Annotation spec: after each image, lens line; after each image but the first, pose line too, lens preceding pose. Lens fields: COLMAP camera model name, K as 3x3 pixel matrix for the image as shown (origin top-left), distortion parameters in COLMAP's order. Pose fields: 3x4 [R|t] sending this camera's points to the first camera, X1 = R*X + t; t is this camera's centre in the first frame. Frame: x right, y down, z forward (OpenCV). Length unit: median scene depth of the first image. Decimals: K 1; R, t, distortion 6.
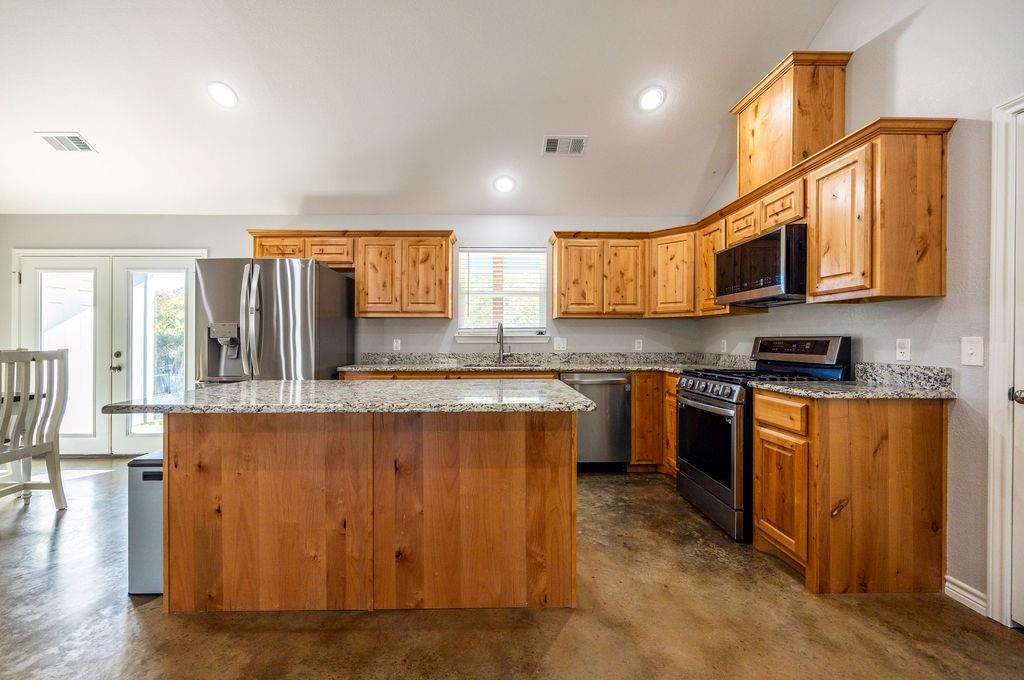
lens RADIAL K [[405.4, 0, 498.9], [0, 405.4, 340.9], [0, 0, 1]] dist [-0.001944, -0.000071]
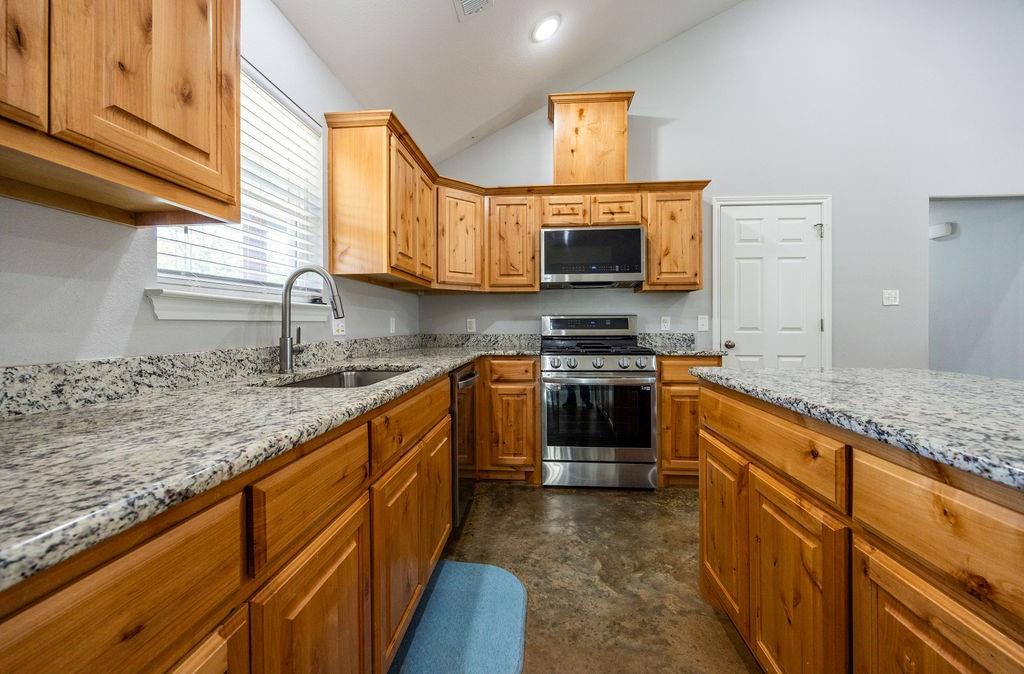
lens RADIAL K [[416.6, 0, 513.4], [0, 416.6, 326.6], [0, 0, 1]] dist [-0.000950, -0.000108]
pose [[0.102670, -0.005122, 0.994702, -0.536008], [0.007218, 0.999964, 0.004404, 0.015862], [-0.994689, 0.006728, 0.102703, 1.073234]]
